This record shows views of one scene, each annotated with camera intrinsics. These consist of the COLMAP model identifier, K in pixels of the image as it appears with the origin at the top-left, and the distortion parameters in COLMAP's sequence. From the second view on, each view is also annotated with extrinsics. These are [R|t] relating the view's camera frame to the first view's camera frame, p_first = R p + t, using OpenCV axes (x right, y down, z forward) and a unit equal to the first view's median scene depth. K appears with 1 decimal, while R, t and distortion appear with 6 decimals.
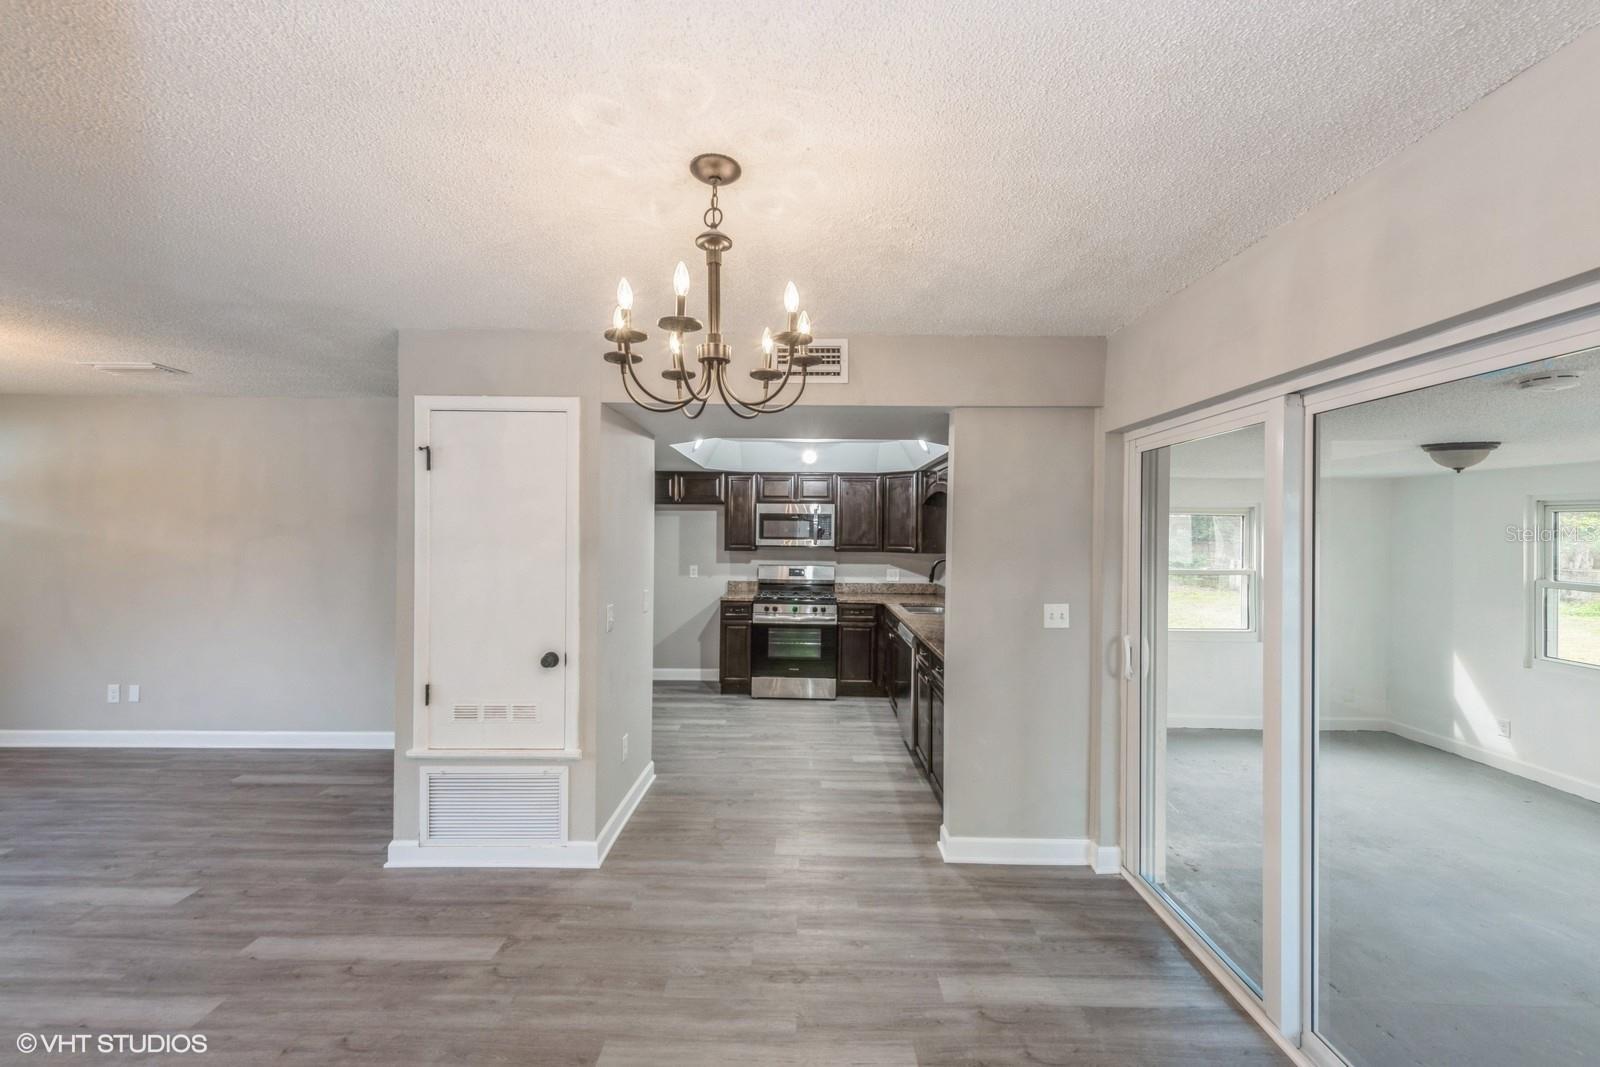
lens RADIAL K [[627.1, 0, 789.7], [0, 627.1, 541.8], [0, 0, 1]] dist [0.009306, -0.000144]
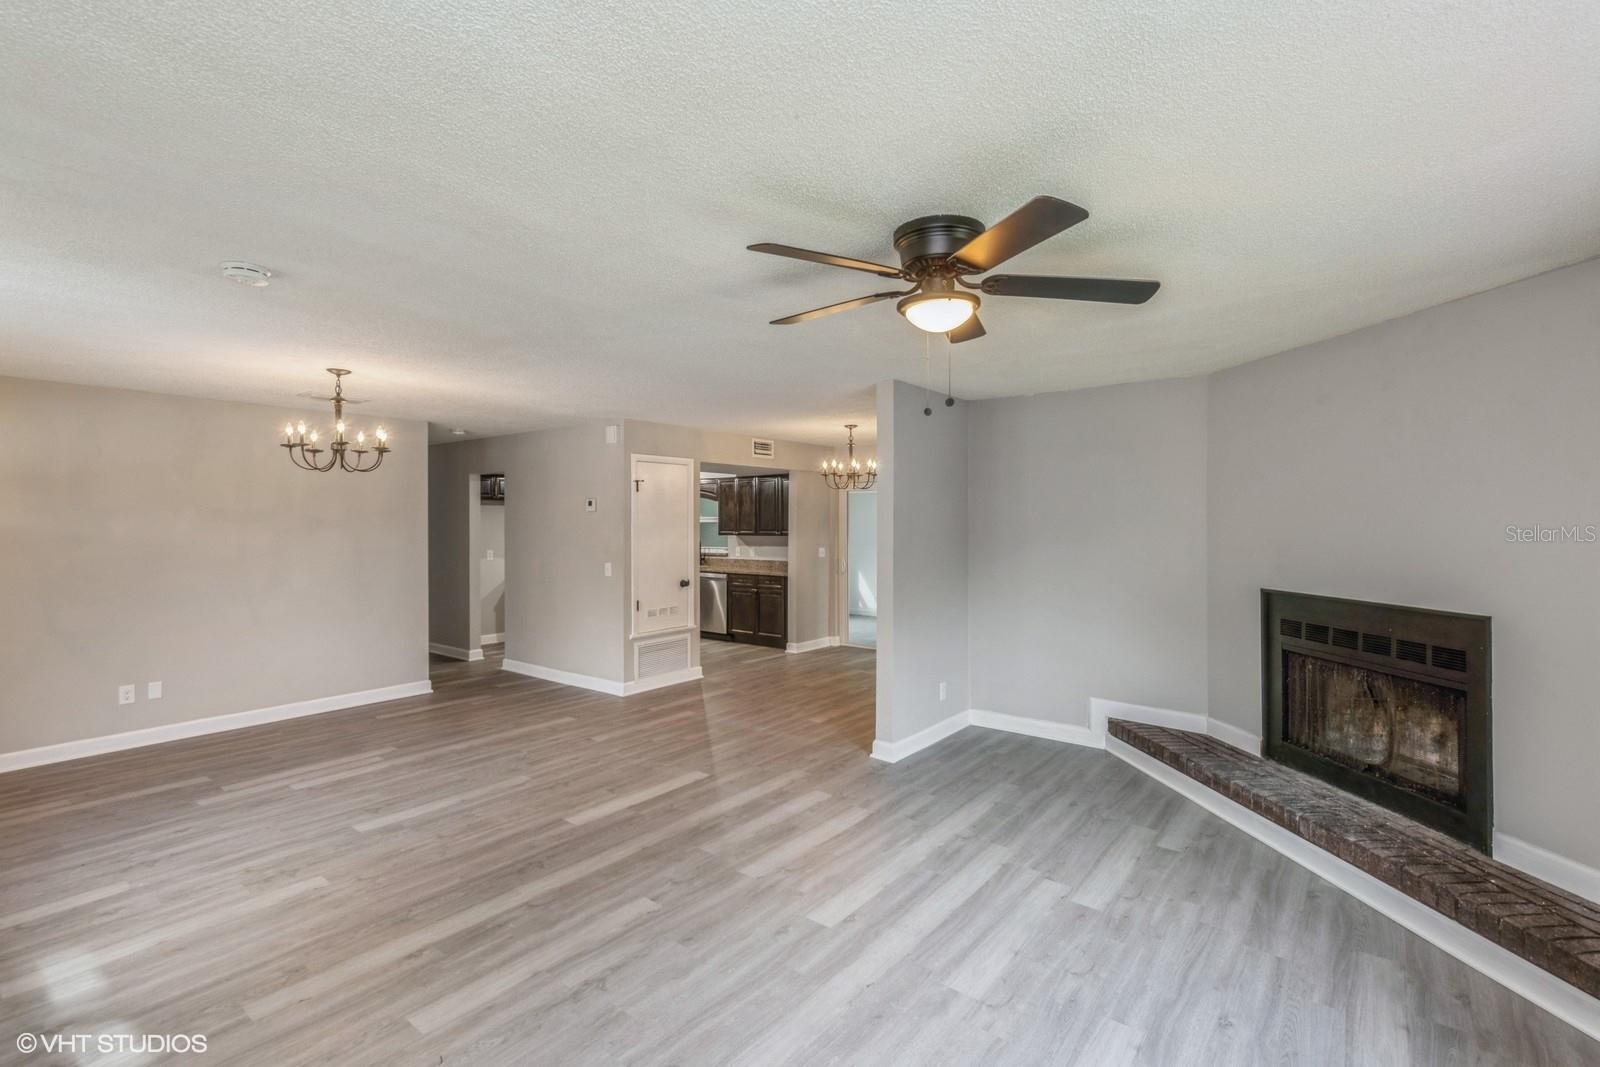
lens RADIAL K [[731.1, 0, 801.8], [0, 731.1, 547.0], [0, 0, 1]] dist [0.005604, -0.001338]
pose [[0.610112, -0.038794, 0.791365, -1.002433], [0.019779, 0.999235, 0.033734, -0.003733], [-0.792068, -0.004929, 0.610412, -0.387644]]
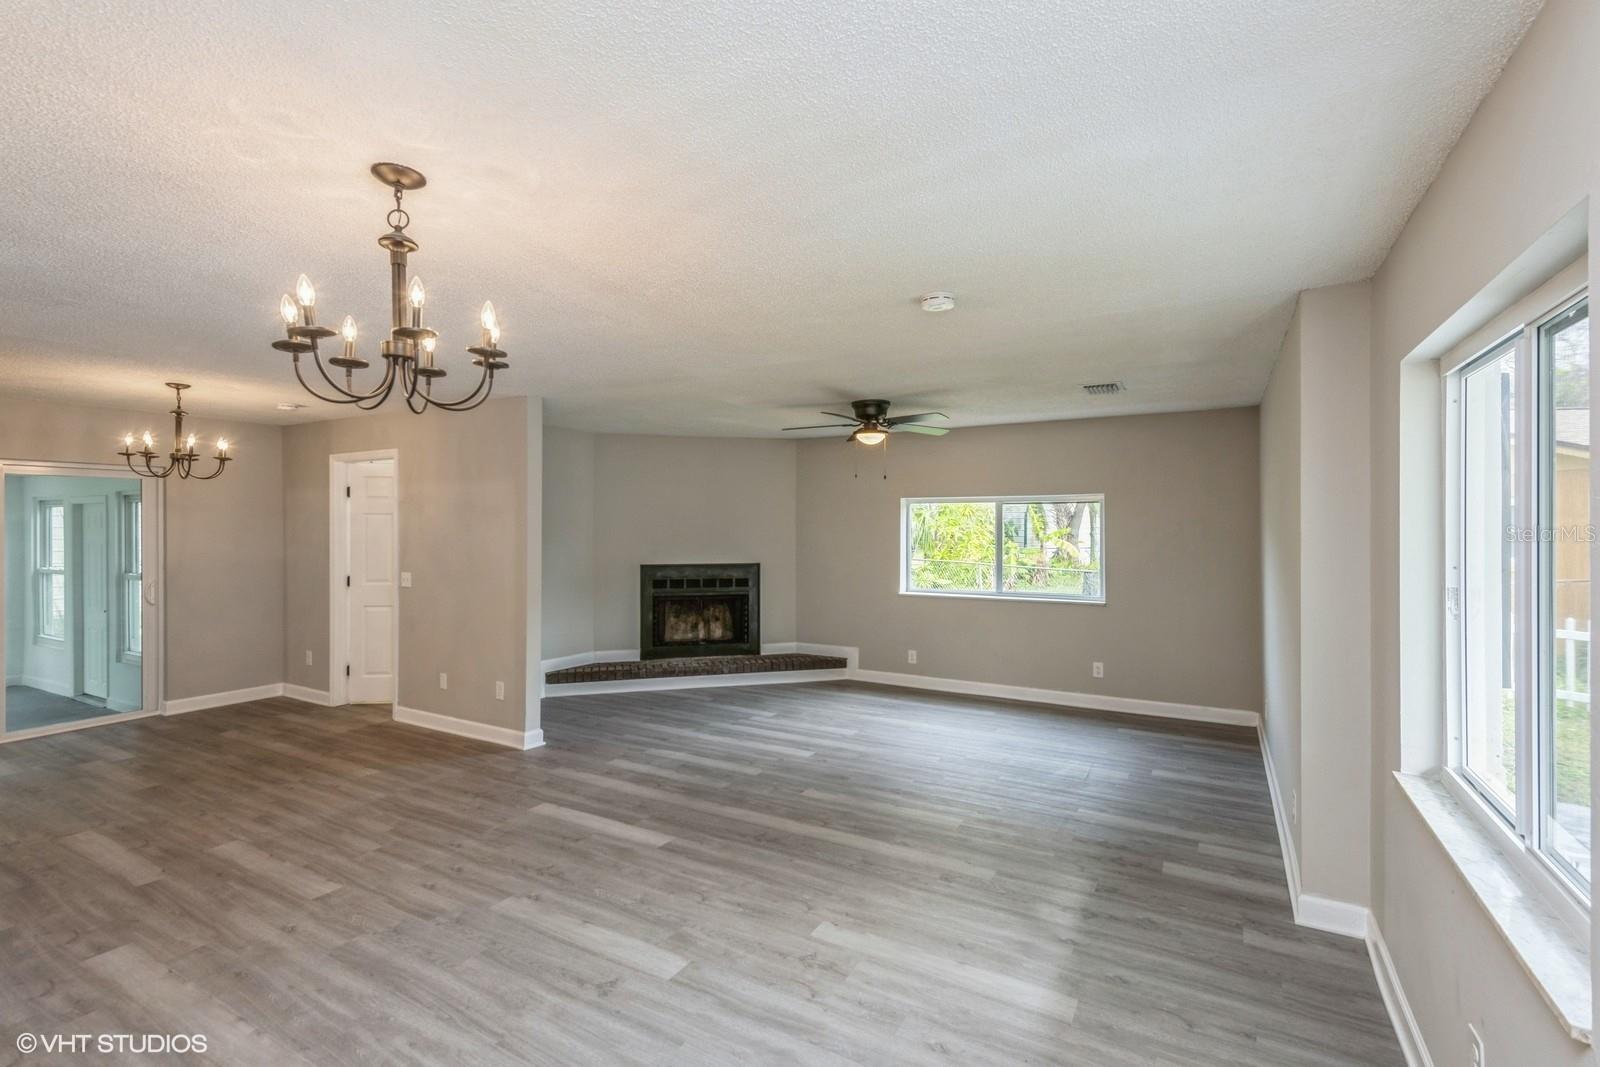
lens RADIAL K [[731.1, 0, 804.8], [0, 731.1, 519.6], [0, 0, 1]] dist [0.005604, -0.001338]
pose [[-0.877444, -0.009367, 0.479588, -1.022324], [-0.003845, 0.999915, 0.012496, -0.024911], [-0.479664, 0.009121, -0.877405, 0.638464]]
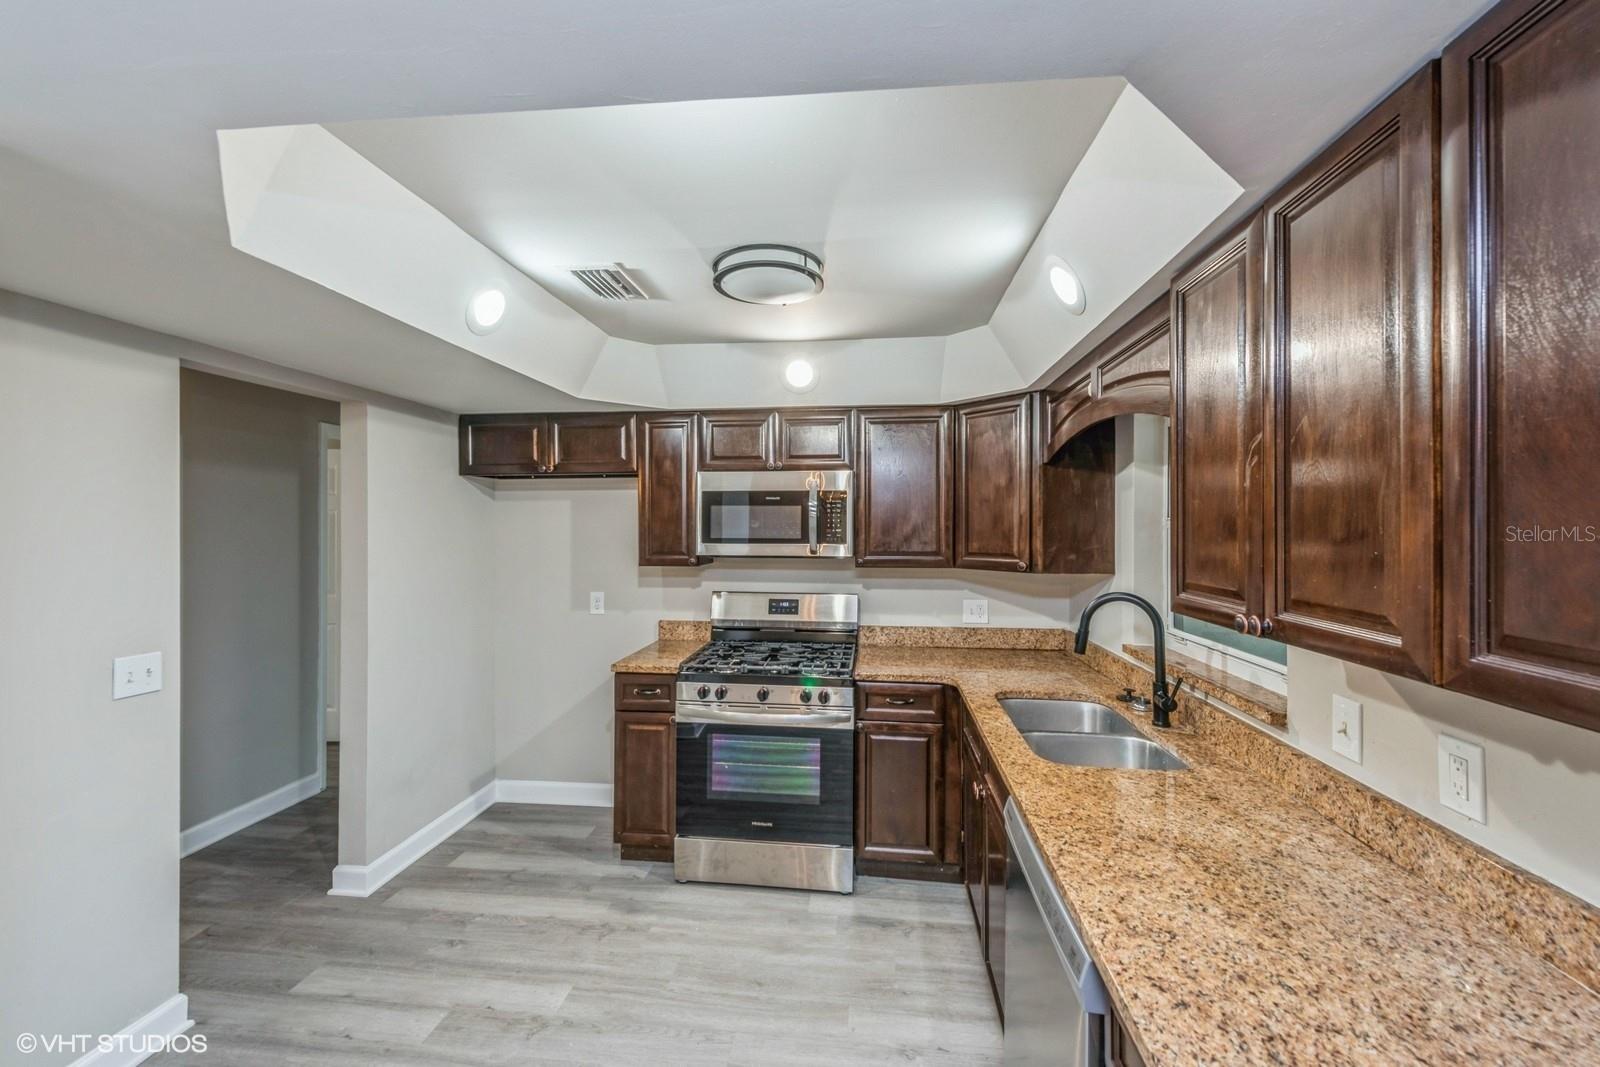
lens RADIAL K [[627.1, 0, 802.1], [0, 627.1, 531.0], [0, 0, 1]] dist [0.009306, -0.000144]
pose [[0.995122, -0.009843, -0.098155, 0.082628], [0.009952, 0.999950, 0.000629, -0.013916], [0.098144, -0.001603, 0.995171, 0.530869]]
